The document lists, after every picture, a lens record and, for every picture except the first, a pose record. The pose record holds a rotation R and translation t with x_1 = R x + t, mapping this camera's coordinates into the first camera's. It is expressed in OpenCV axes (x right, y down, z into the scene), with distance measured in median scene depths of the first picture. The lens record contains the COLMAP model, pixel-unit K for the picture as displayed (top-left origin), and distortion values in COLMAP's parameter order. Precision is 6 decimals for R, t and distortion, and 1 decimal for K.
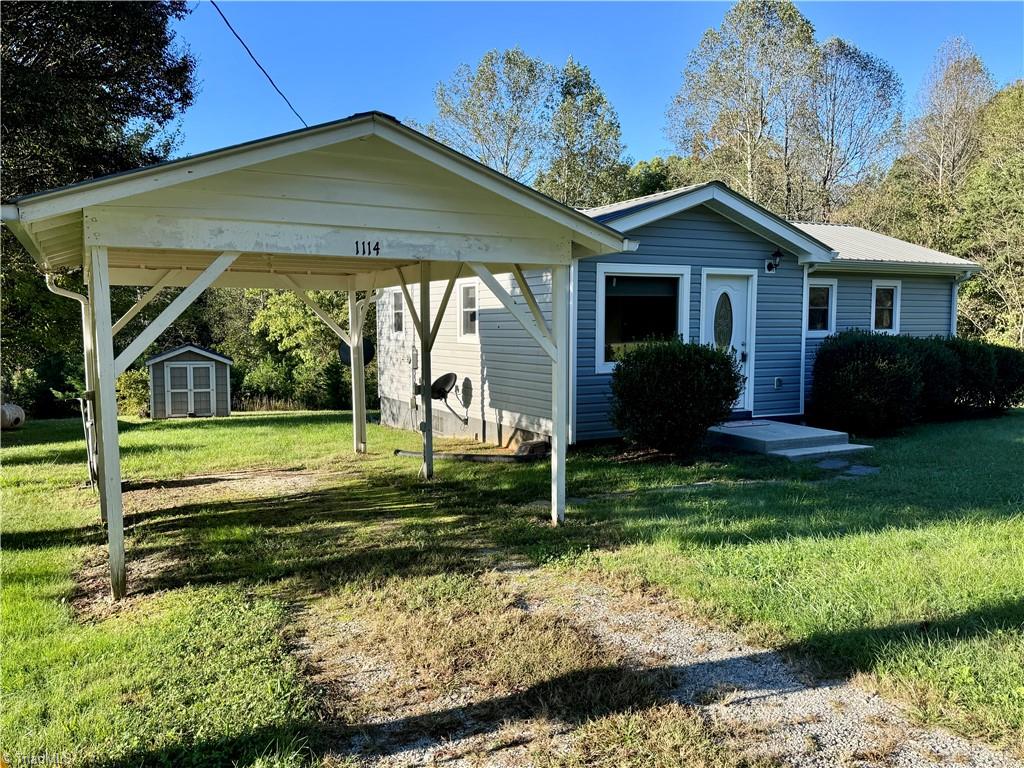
lens RADIAL K [[803.2, 0, 511.6], [0, 803.2, 389.4], [0, 0, 1]] dist [0.050666, 0.002627]
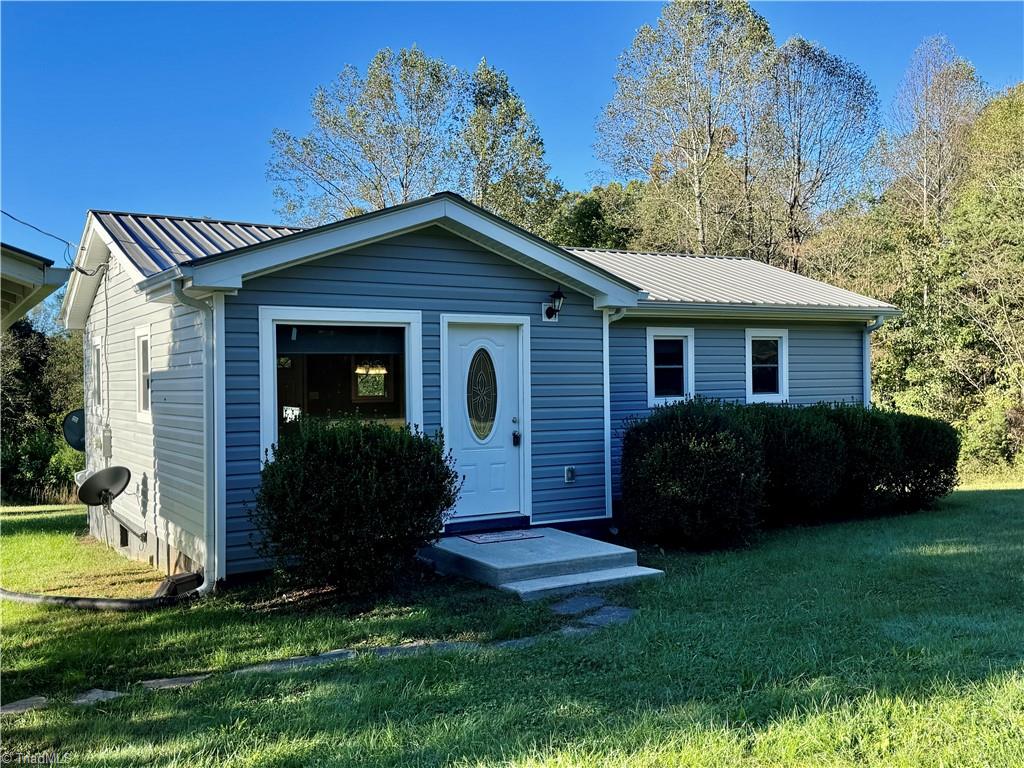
lens RADIAL K [[975.4, 0, 512.0], [0, 975.4, 386.6], [0, 0, 1]] dist [0.111081, 0.000000]
pose [[0.998681, -0.011132, 0.050115, 0.190529], [0.014909, 0.997024, -0.075633, -0.016688], [-0.049124, 0.076280, 0.995876, 0.115738]]
